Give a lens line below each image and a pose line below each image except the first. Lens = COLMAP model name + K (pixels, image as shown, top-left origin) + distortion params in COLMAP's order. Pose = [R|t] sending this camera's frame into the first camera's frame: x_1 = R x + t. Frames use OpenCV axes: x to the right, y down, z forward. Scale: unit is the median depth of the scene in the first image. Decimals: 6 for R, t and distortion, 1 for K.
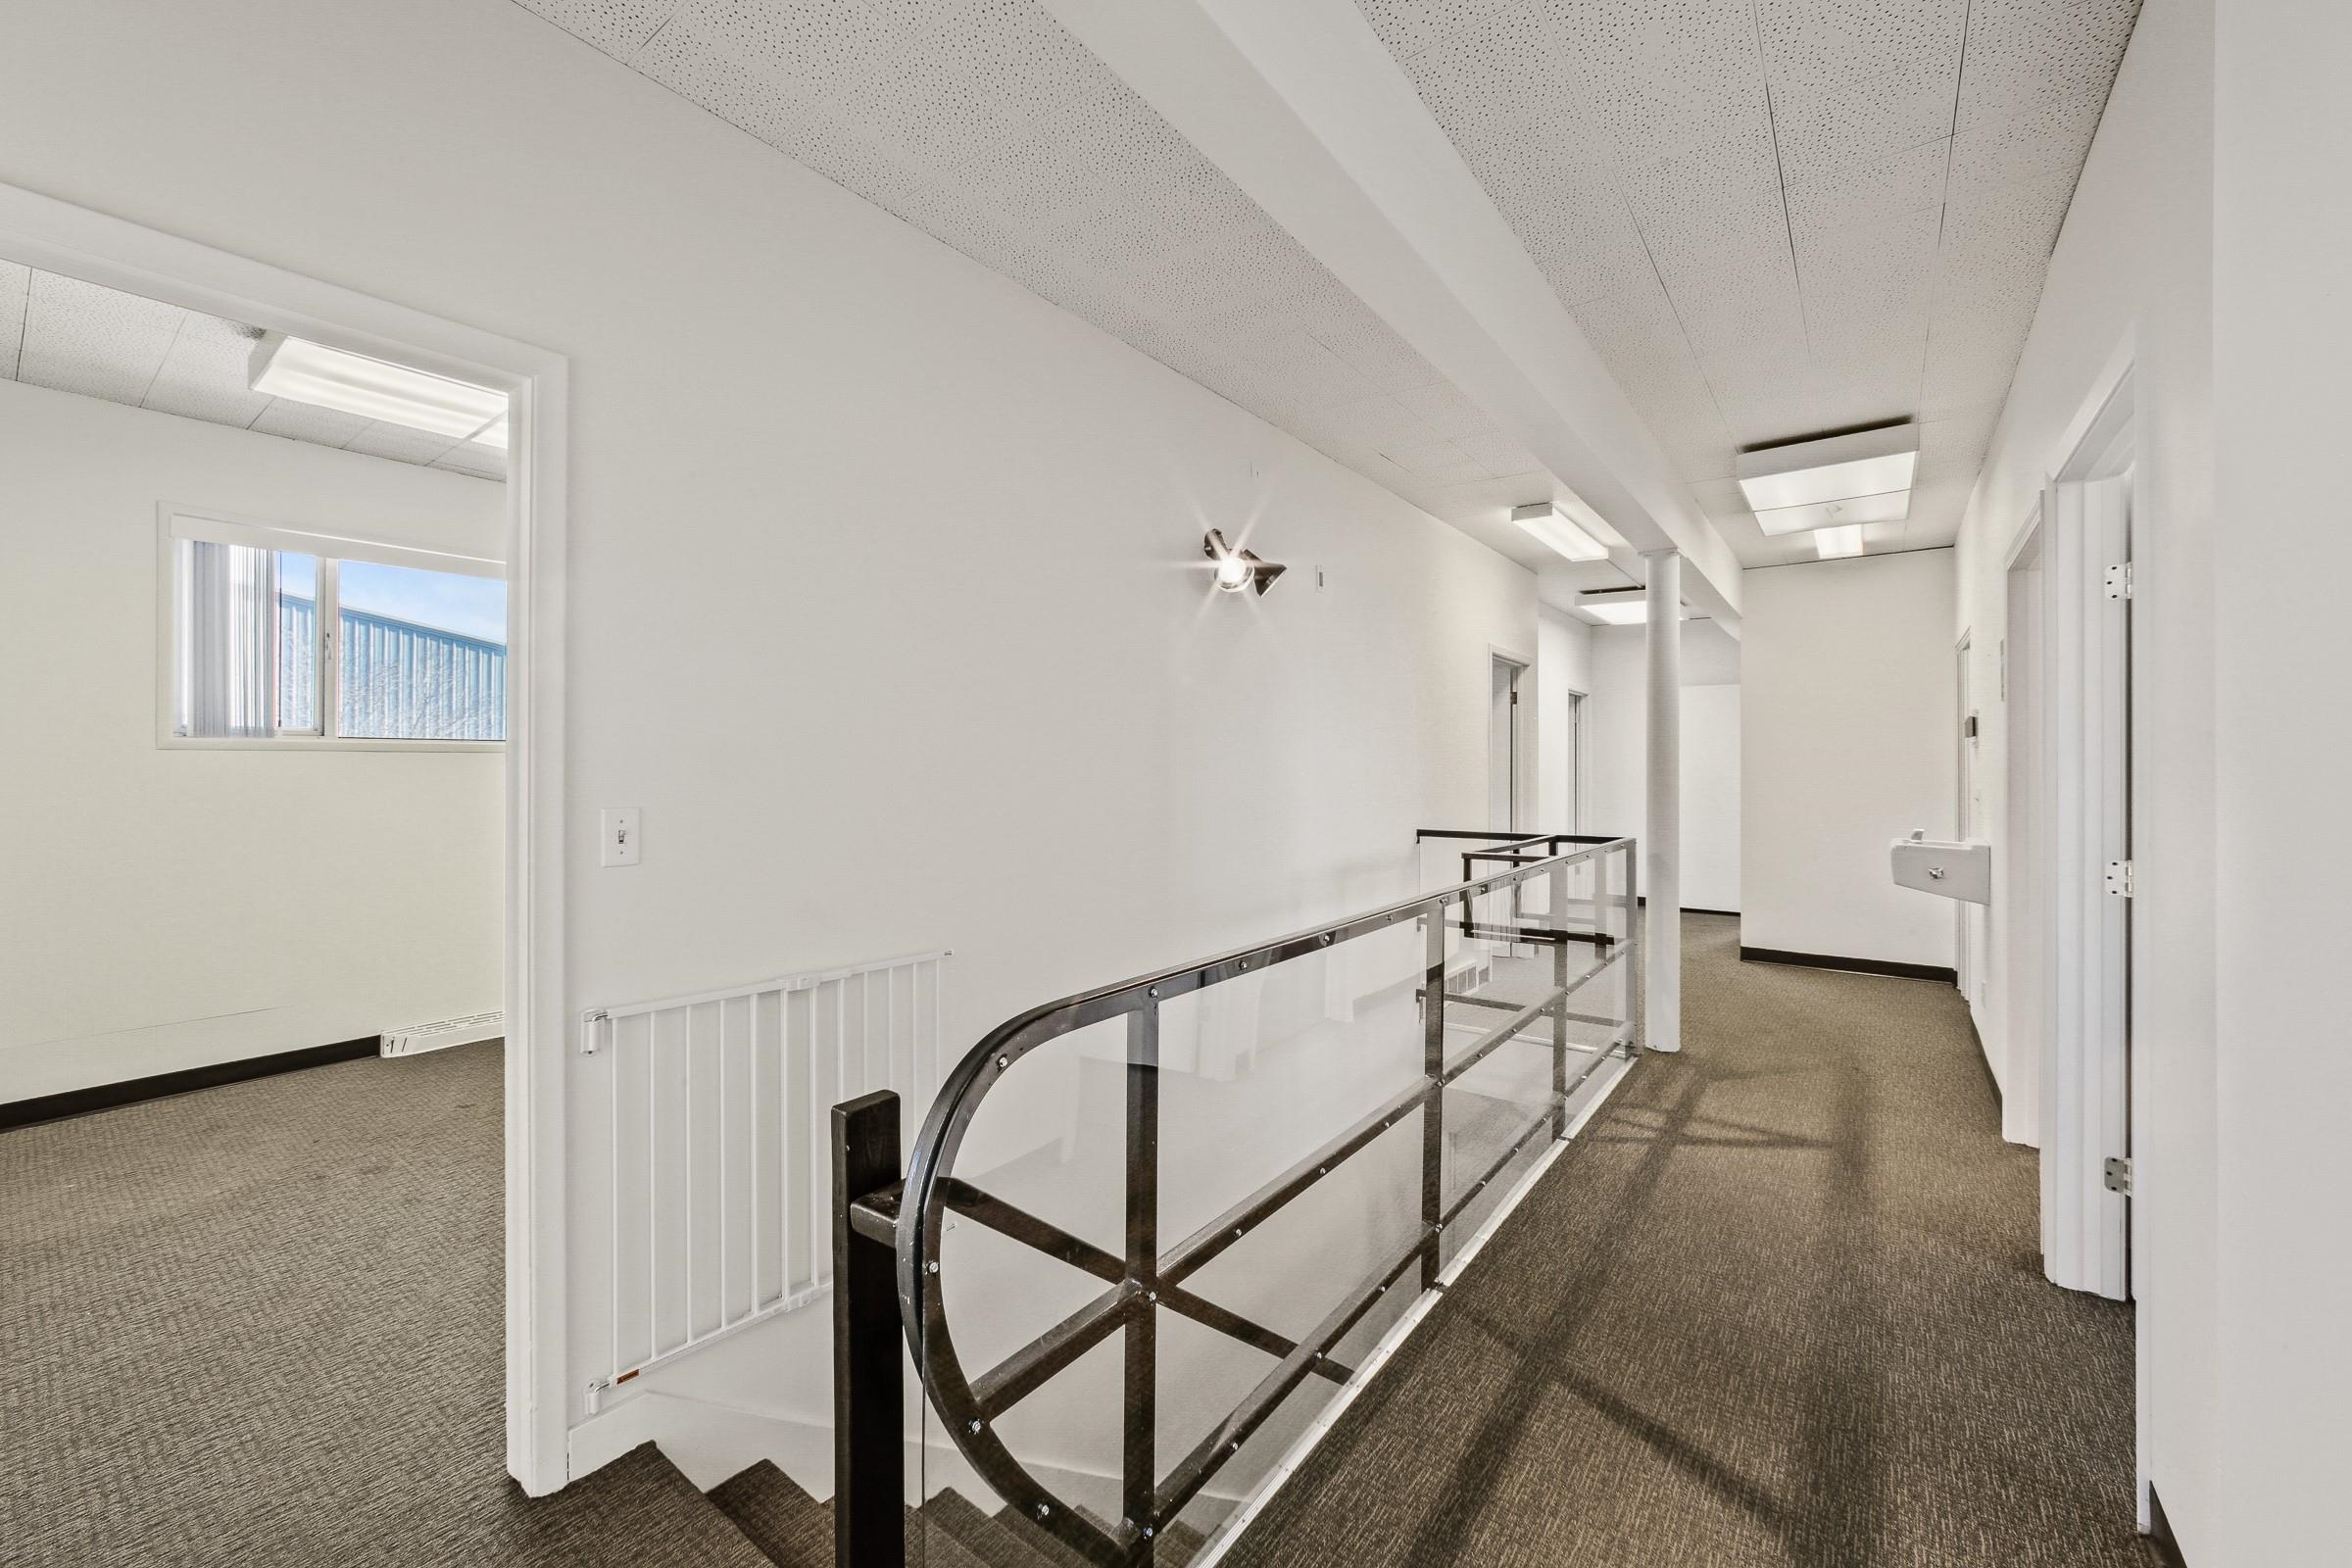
lens RADIAL K [[925.4, 0, 1149.6], [0, 925.4, 766.9], [0, 0, 1]] dist [0.000097, 0.001675]
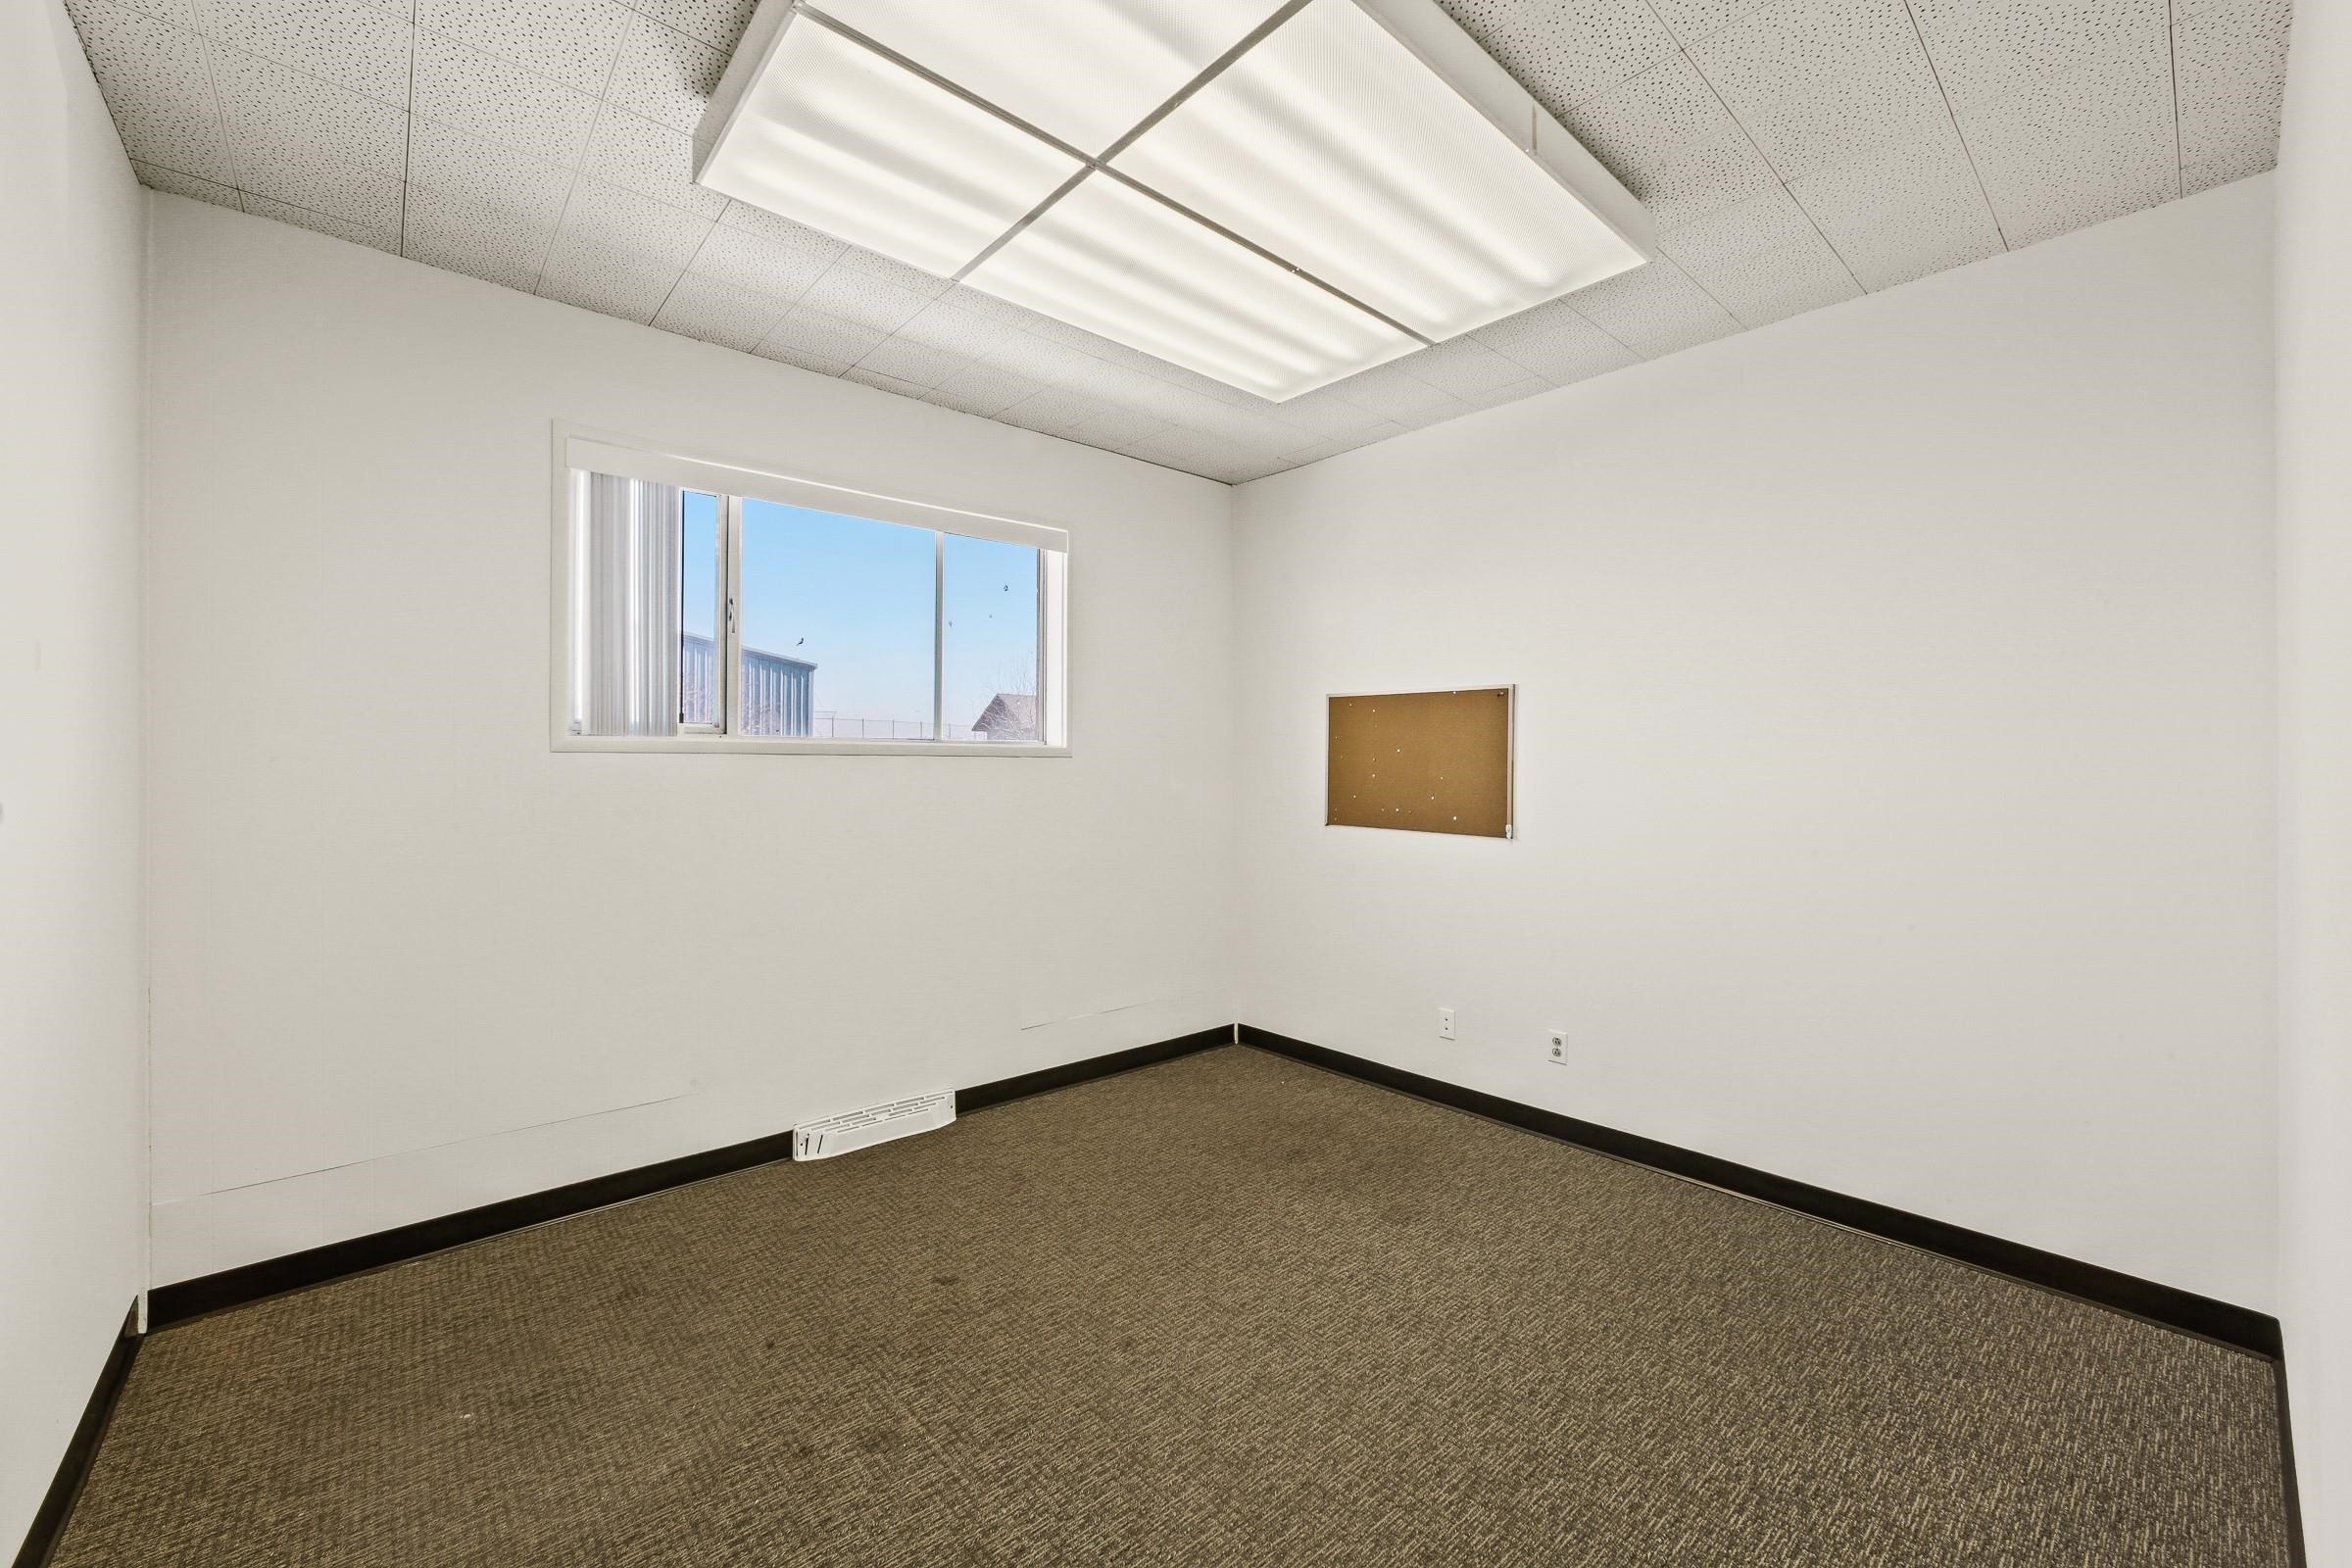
lens RADIAL K [[925.4, 0, 1159.3], [0, 925.4, 766.1], [0, 0, 1]] dist [0.000097, 0.001675]
pose [[0.980568, -0.005768, -0.196093, -0.429319], [0.004881, 0.999976, -0.005008, -0.001349], [0.196117, 0.003953, 0.980573, 0.352962]]
